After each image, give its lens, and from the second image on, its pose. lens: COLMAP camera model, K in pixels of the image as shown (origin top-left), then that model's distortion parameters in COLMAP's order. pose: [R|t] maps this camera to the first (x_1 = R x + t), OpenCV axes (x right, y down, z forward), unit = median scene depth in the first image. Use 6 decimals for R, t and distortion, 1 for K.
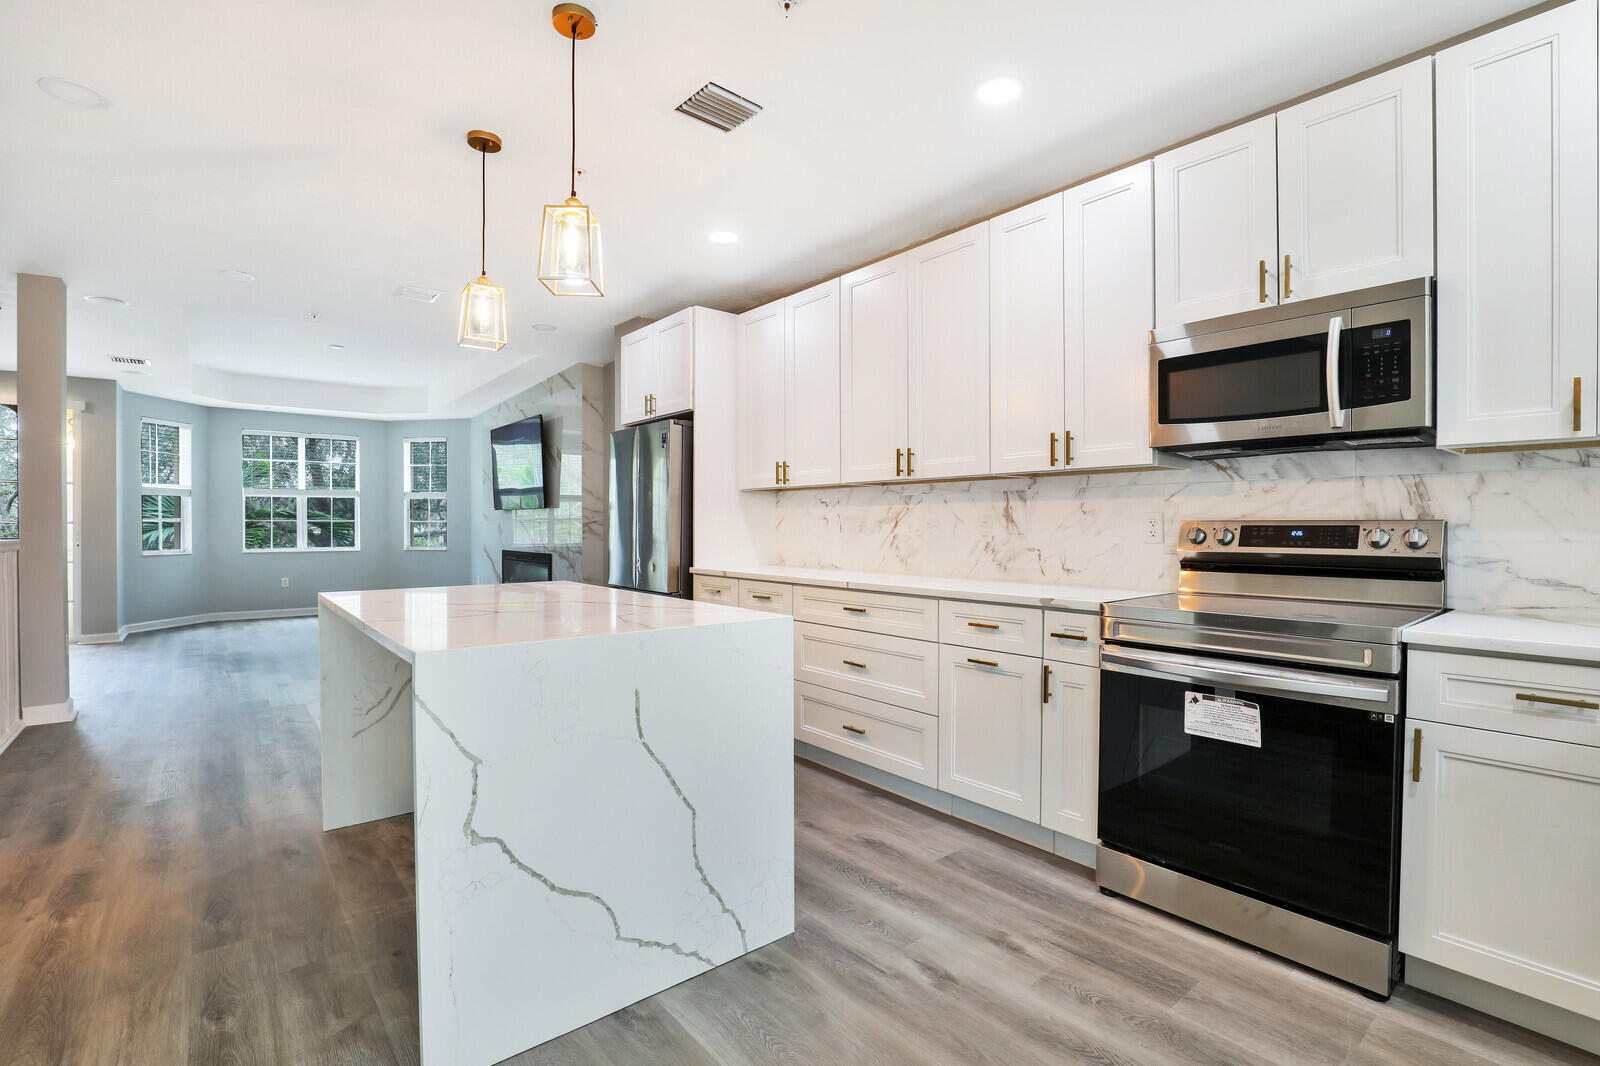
lens RADIAL K [[745.3, 0, 792.7], [0, 745.3, 530.5], [0, 0, 1]] dist [-0.026525, 0.001064]
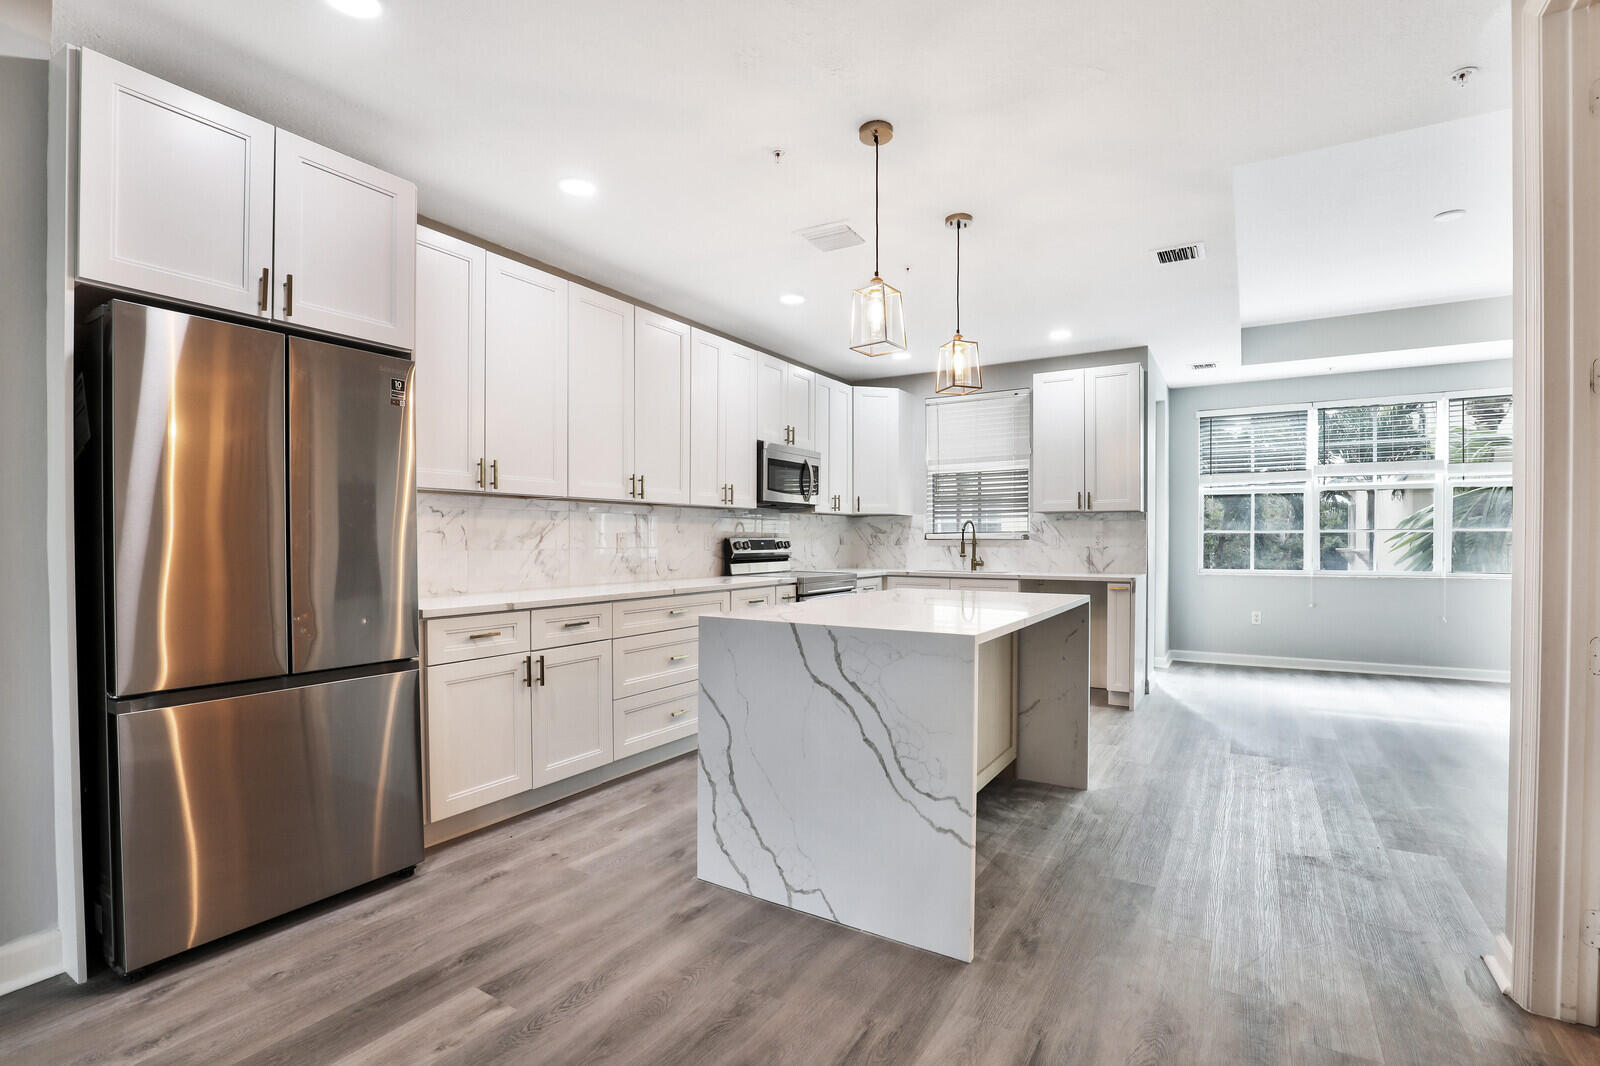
lens RADIAL K [[745.3, 0, 807.6], [0, 745.3, 540.1], [0, 0, 1]] dist [-0.026525, 0.001064]
pose [[-0.347481, -0.001486, 0.937686, -0.429923], [0.006053, 0.999974, 0.003828, -0.004172], [-0.937668, 0.007006, -0.347463, 0.477179]]
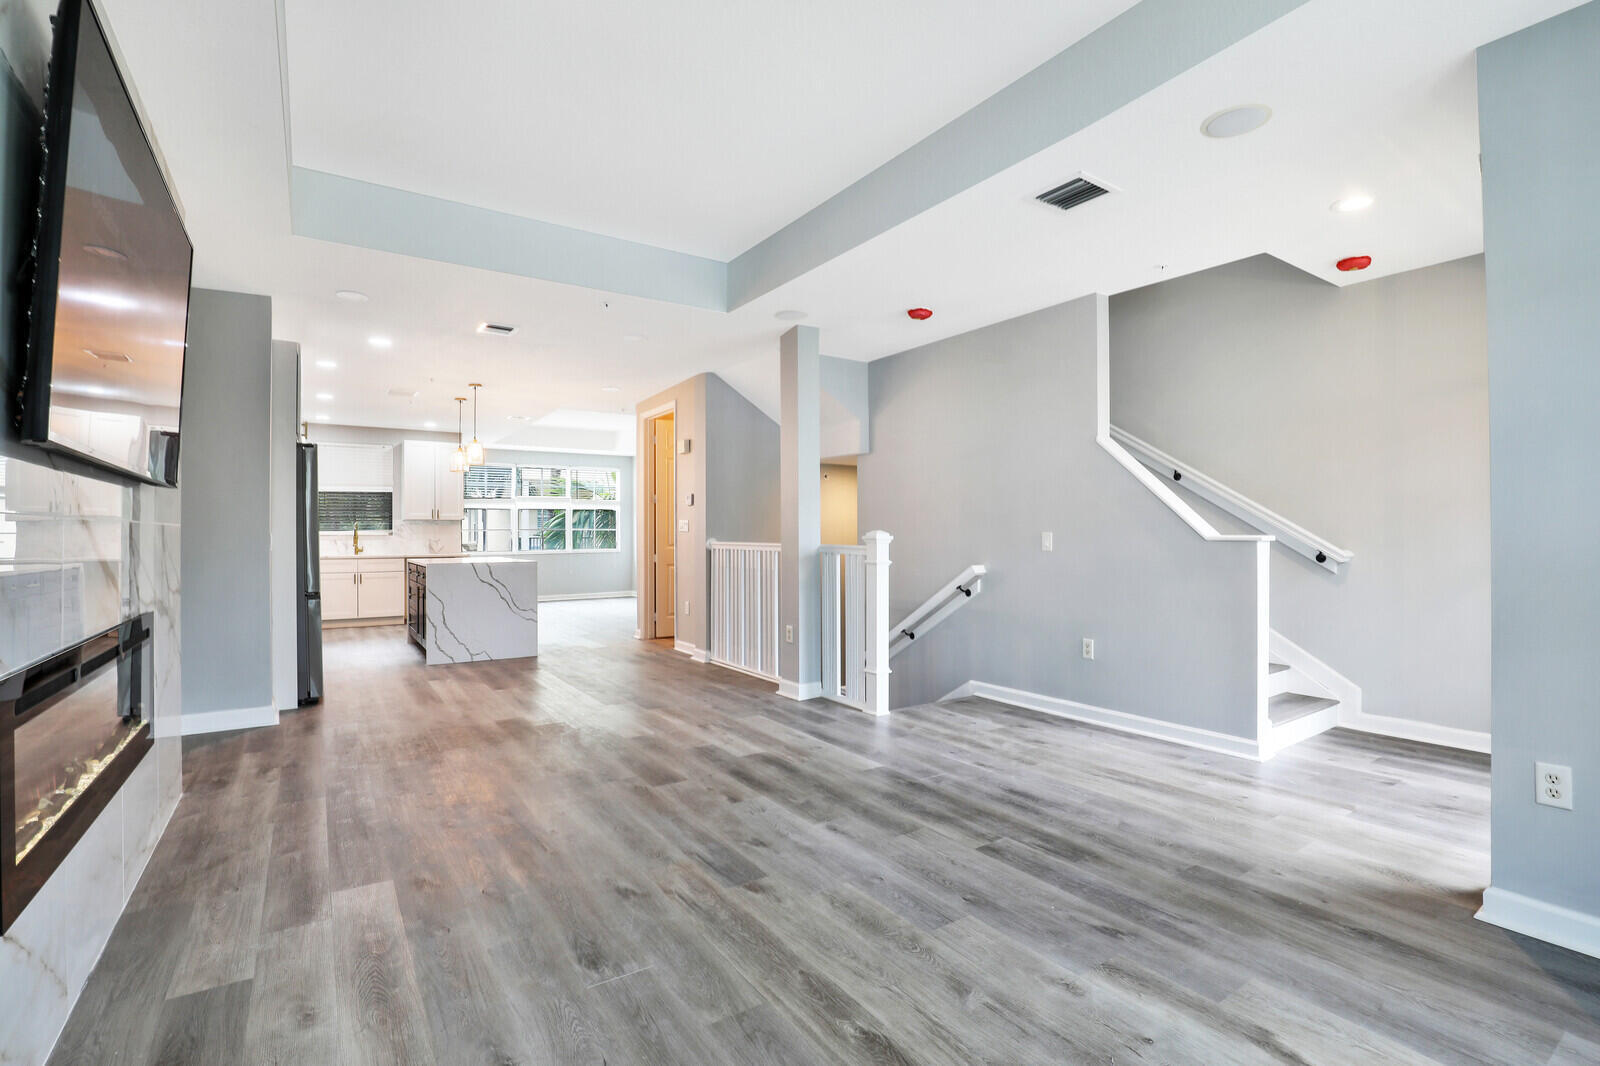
lens RADIAL K [[745.3, 0, 805.6], [0, 745.3, 524.3], [0, 0, 1]] dist [-0.026525, 0.001064]
pose [[-0.995803, 0.004786, 0.091396, -0.604665], [0.004161, 0.999967, -0.007025, -0.006922], [-0.091426, -0.006615, -0.995790, 1.167723]]
